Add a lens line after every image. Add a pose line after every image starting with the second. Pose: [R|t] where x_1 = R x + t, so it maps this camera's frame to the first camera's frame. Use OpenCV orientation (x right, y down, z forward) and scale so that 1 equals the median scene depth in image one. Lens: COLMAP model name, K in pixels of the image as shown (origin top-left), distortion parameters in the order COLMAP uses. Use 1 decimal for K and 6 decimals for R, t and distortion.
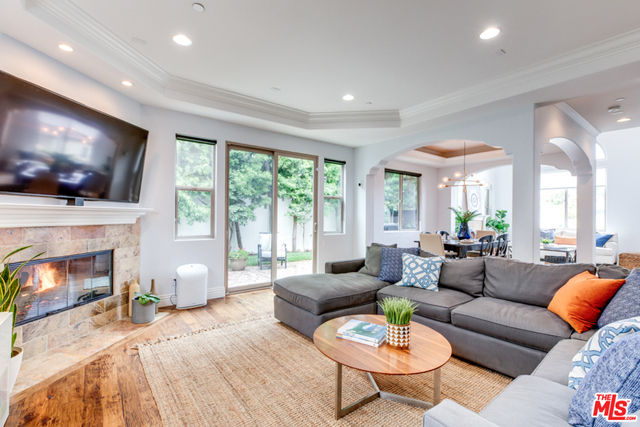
lens RADIAL K [[289.8, 0, 321.4], [0, 289.8, 215.4], [0, 0, 1]] dist [0.006150, 0.000052]
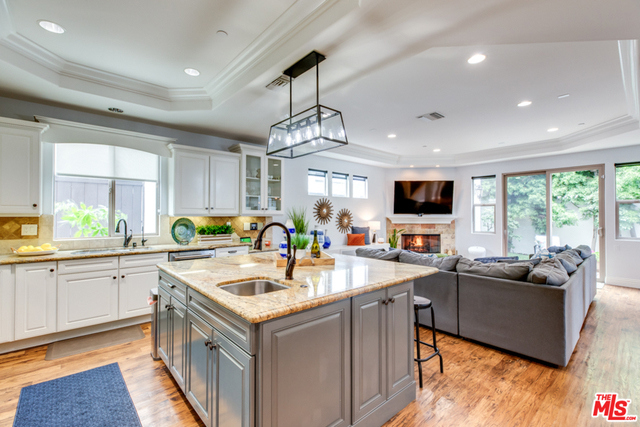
lens RADIAL K [[289.8, 0, 316.2], [0, 289.8, 213.1], [0, 0, 1]] dist [0.006150, 0.000052]
pose [[0.068786, -0.019330, -0.997444, 0.926136], [0.000624, 0.999813, -0.019332, -0.006206], [0.997631, 0.000707, 0.068786, -0.103160]]
